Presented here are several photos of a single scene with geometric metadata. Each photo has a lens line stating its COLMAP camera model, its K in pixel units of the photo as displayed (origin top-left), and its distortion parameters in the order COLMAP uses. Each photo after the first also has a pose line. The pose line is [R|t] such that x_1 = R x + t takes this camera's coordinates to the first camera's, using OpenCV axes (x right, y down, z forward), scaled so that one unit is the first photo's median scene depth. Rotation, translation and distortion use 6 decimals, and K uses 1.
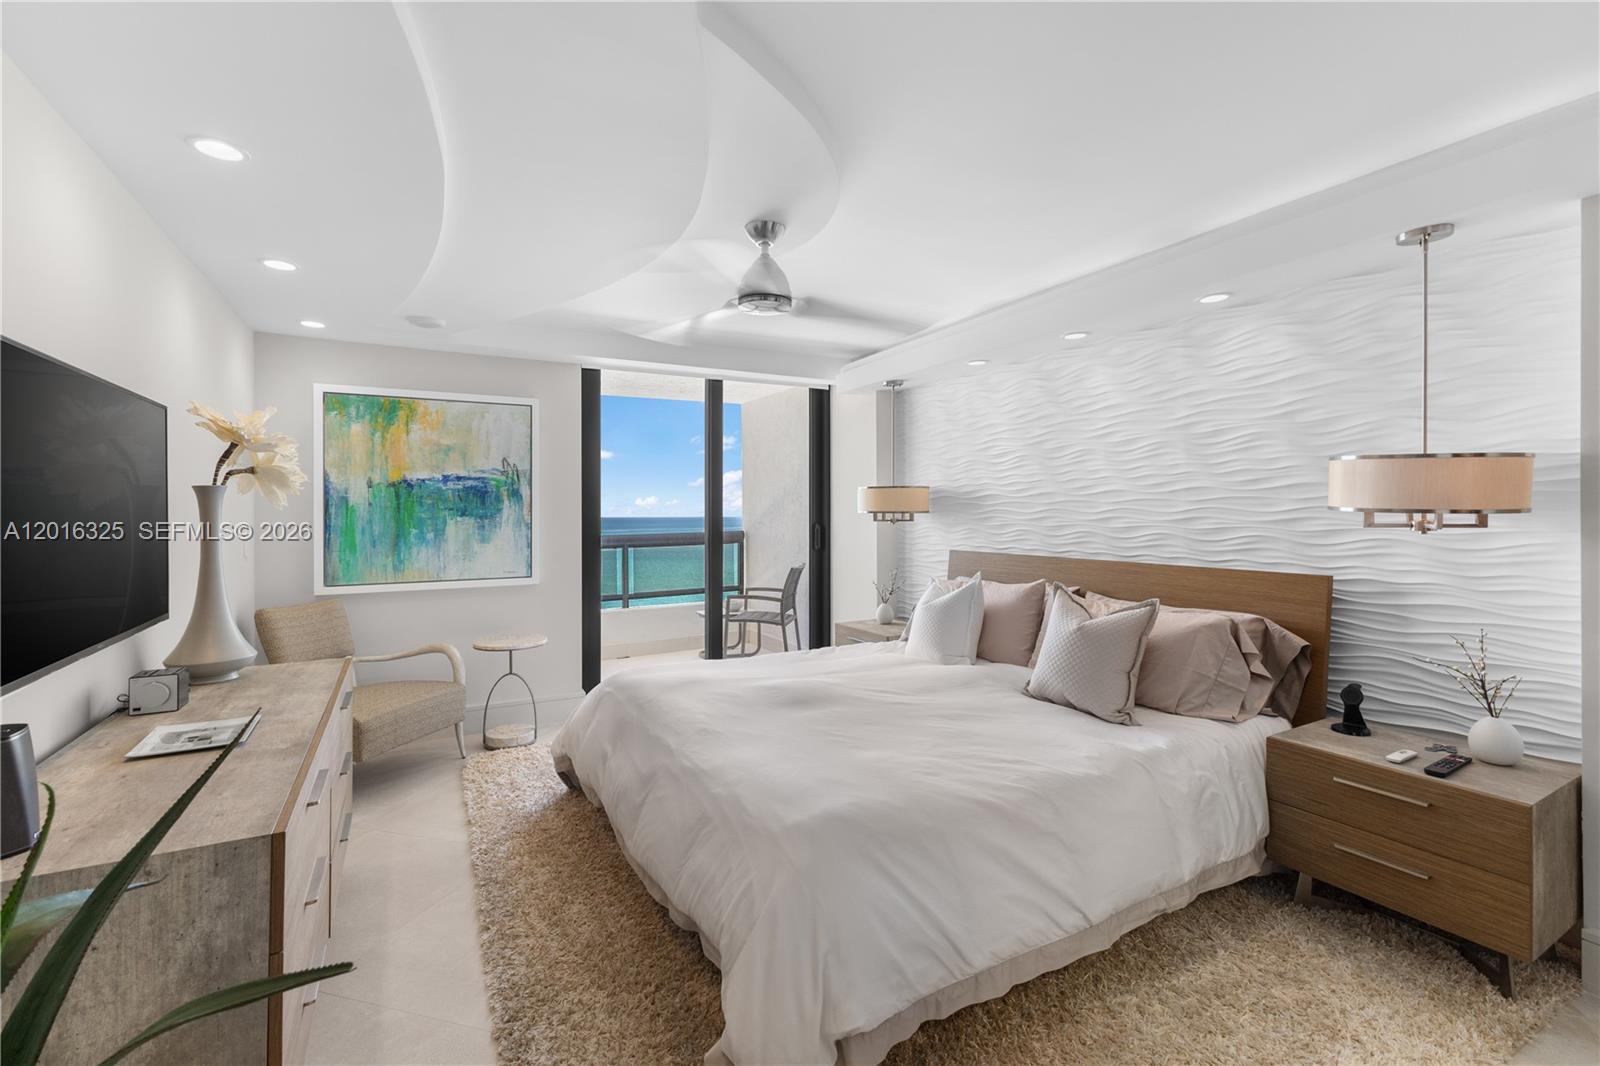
lens RADIAL K [[698.6, 0, 807.8], [0, 698.6, 518.2], [0, 0, 1]] dist [0.021823, -0.007066]
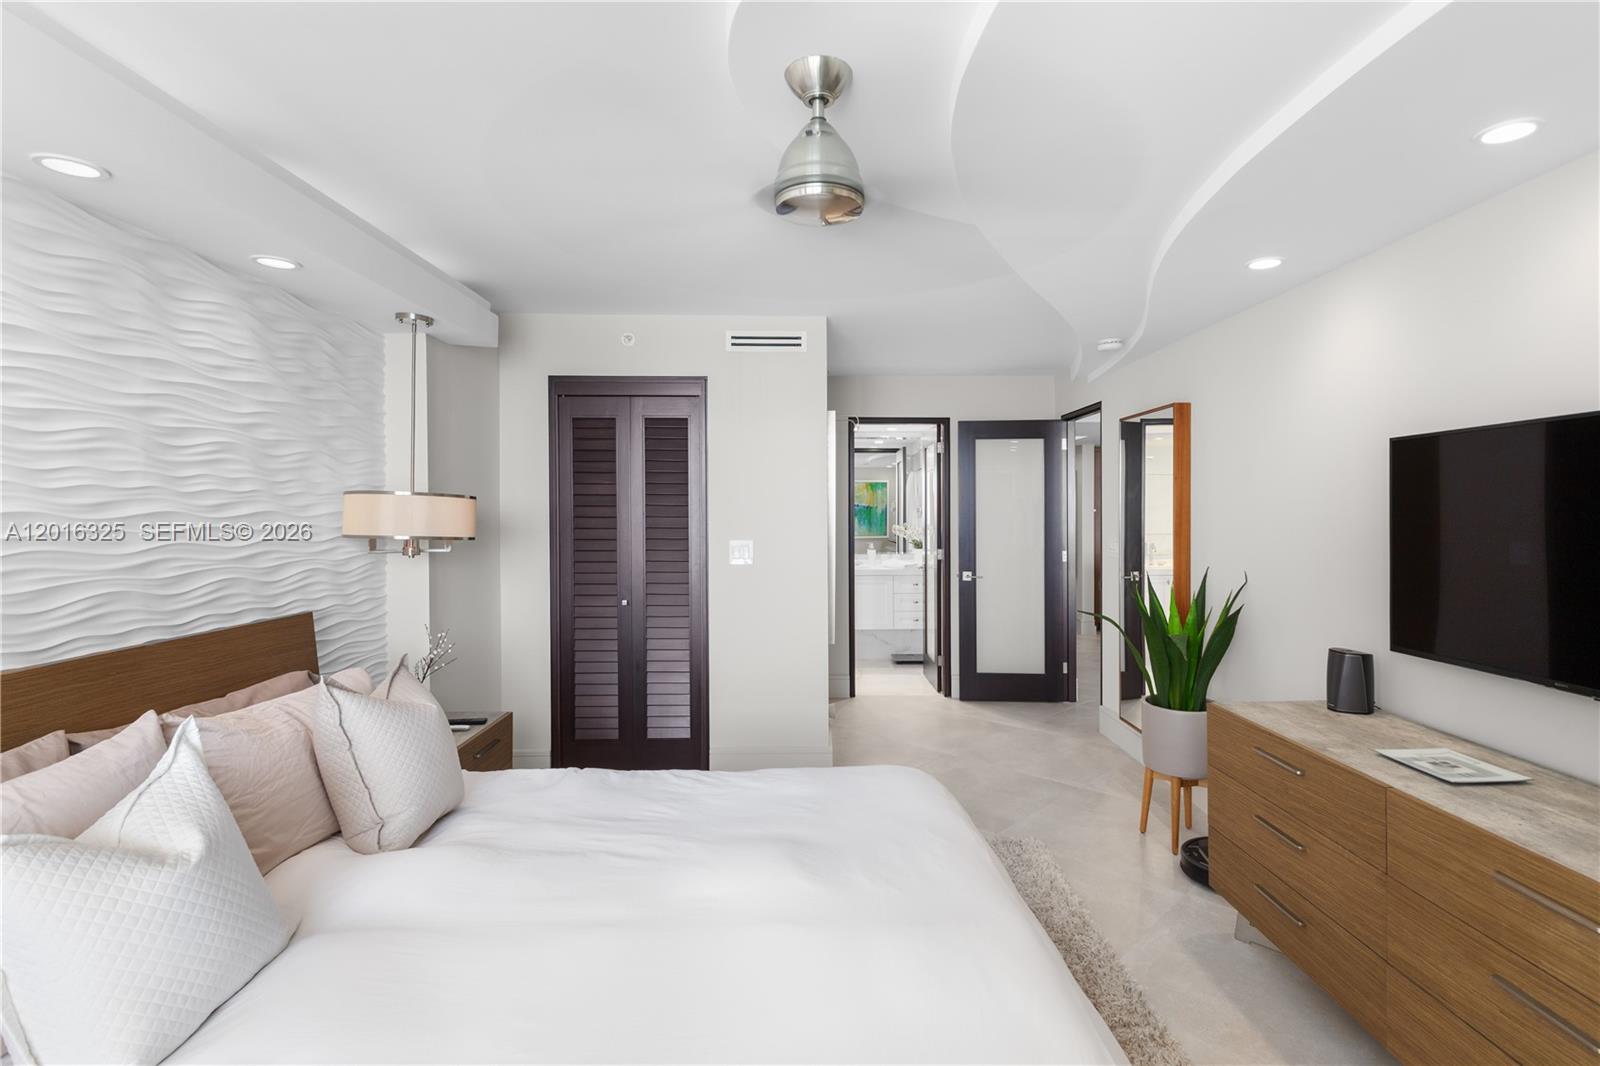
lens RADIAL K [[812.1, 0, 798.2], [0, 812.1, 524.1], [0, 0, 1]] dist [0.011808, 0.000133]
pose [[-0.882582, -0.002435, 0.470152, -0.219947], [0.011191, 0.999594, 0.026185, -0.034583], [-0.470025, 0.028372, -0.882197, 1.028674]]
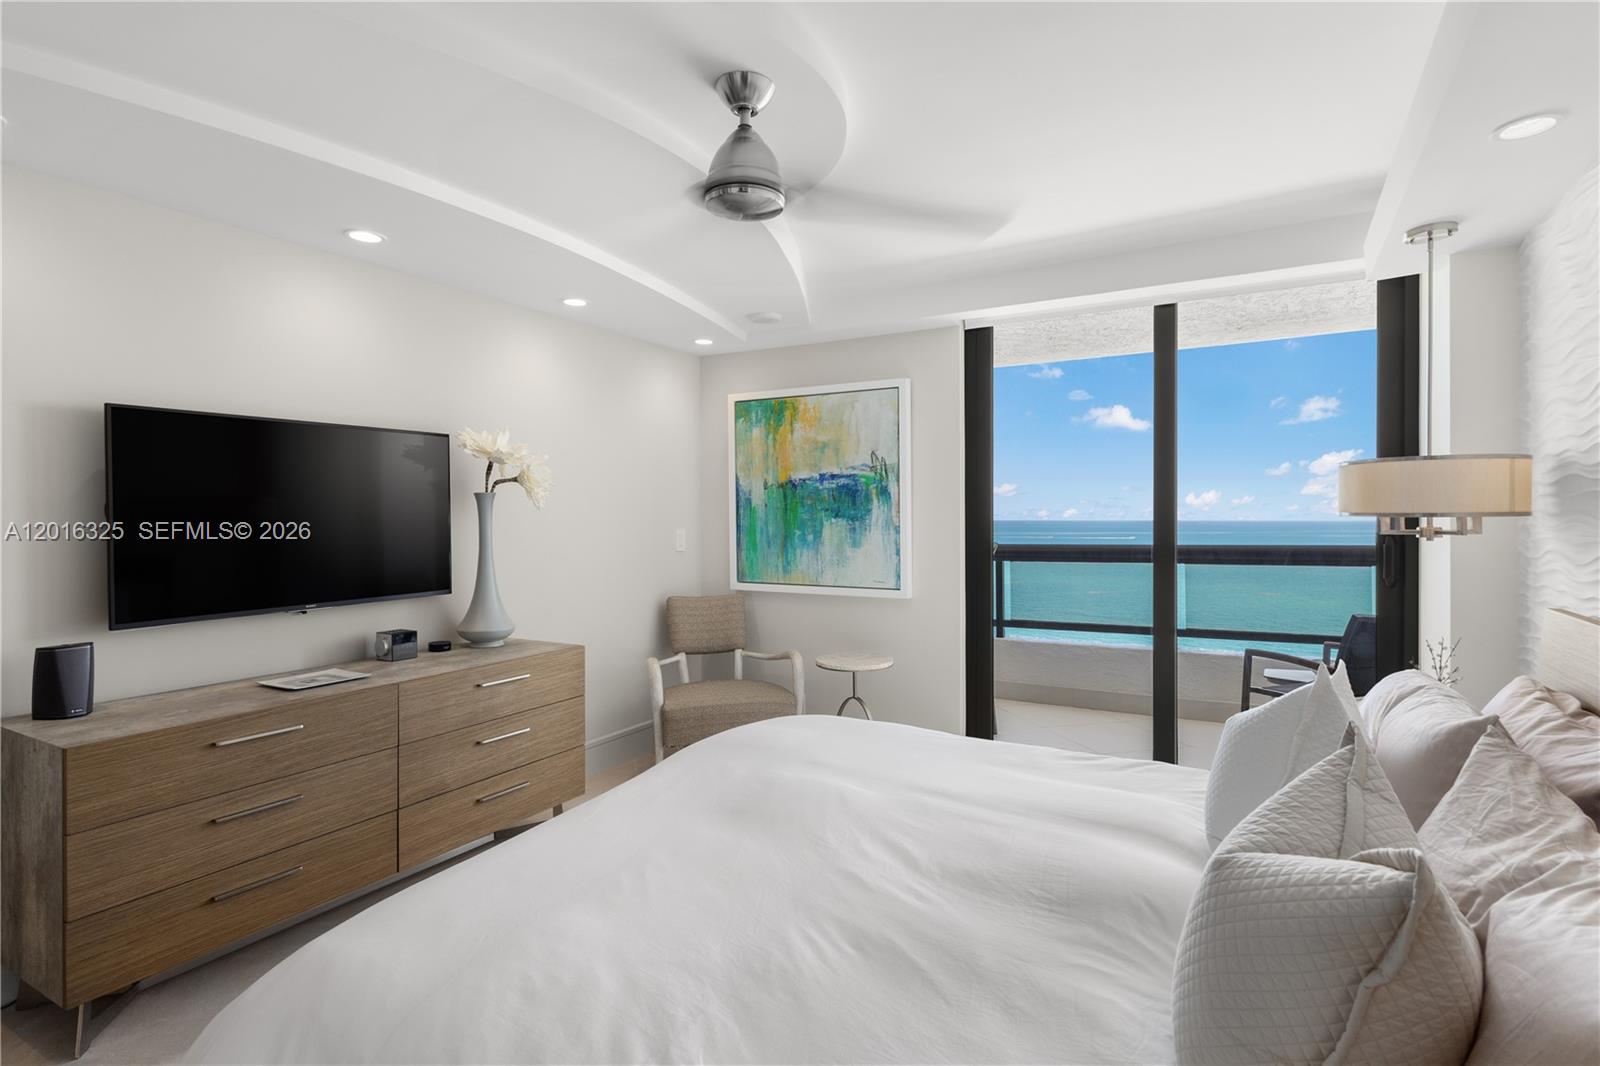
lens RADIAL K [[812.1, 0, 801.9], [0, 812.1, 525.2], [0, 0, 1]] dist [0.011808, 0.000133]
pose [[0.525813, 0.014223, -0.850481, 0.403920], [-0.007722, 0.999899, 0.011947, -0.005375], [0.850565, 0.000286, 0.525869, 0.412588]]
